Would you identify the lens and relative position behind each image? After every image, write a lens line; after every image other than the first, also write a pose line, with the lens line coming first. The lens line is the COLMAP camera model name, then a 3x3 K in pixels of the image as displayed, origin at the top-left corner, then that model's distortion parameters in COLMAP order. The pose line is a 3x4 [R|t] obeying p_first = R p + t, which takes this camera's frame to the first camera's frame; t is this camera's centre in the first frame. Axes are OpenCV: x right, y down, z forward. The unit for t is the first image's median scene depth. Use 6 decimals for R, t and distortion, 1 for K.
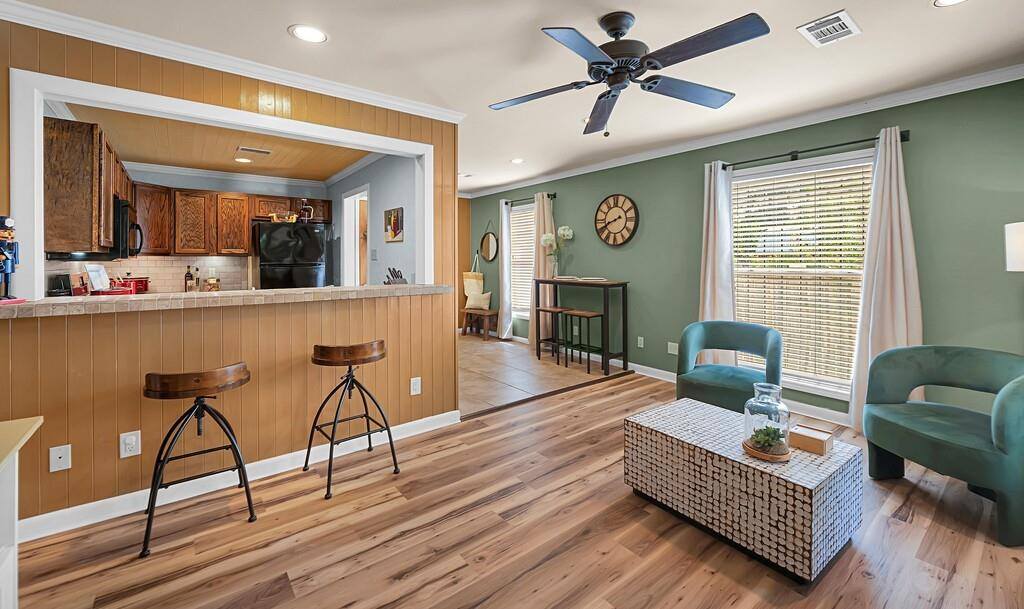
lens RADIAL K [[420.0, 0, 522.3], [0, 420.0, 262.7], [0, 0, 1]] dist [-0.025959, -0.000149]
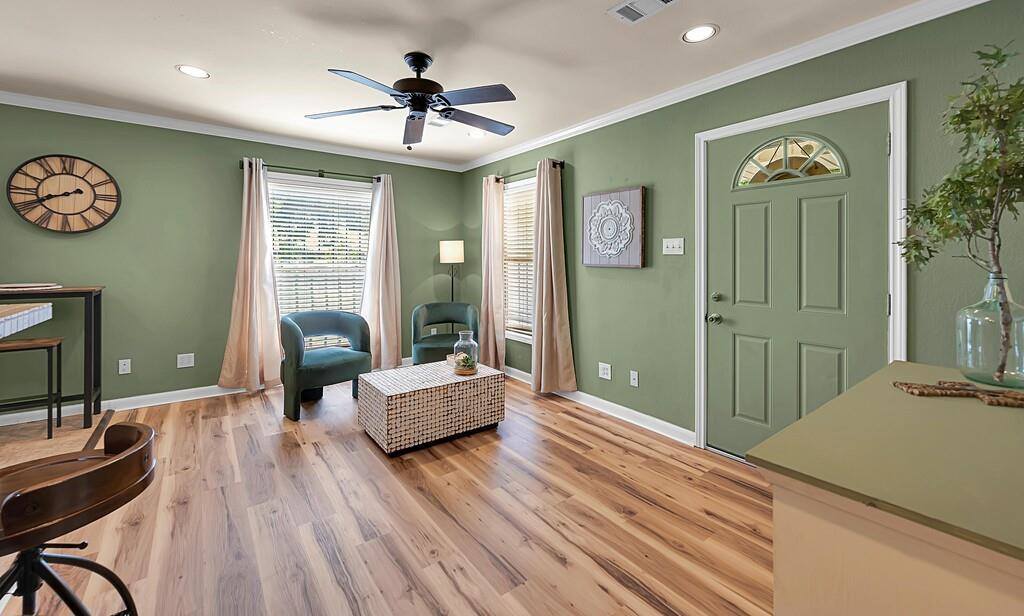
lens RADIAL K [[407.5, 0, 514.5], [0, 407.5, 262.0], [0, 0, 1]] dist [-0.013679, -0.000182]
pose [[0.015287, -0.003743, 0.999876, -0.680451], [-0.000838, 0.999993, 0.003756, 0.002494], [-0.999883, -0.000896, 0.015284, 0.497838]]
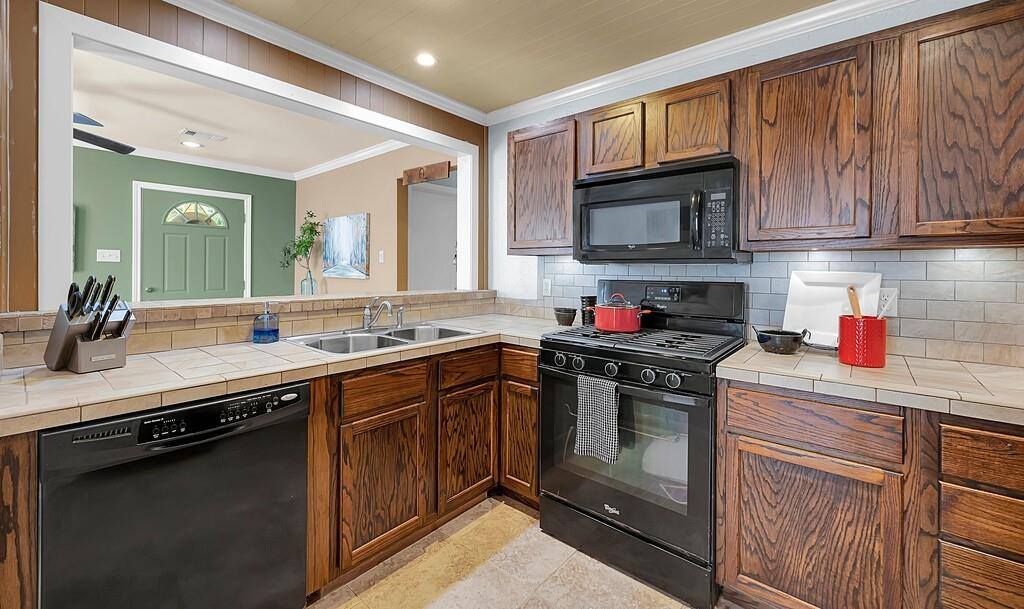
lens RADIAL K [[406.9, 0, 519.1], [0, 406.9, 268.0], [0, 0, 1]] dist [-0.010250, 0.000691]
pose [[-0.978979, -0.002489, -0.203947, -0.751977], [-0.001859, 0.999993, -0.003280, 0.010543], [0.203954, -0.002832, -0.978976, 1.778271]]
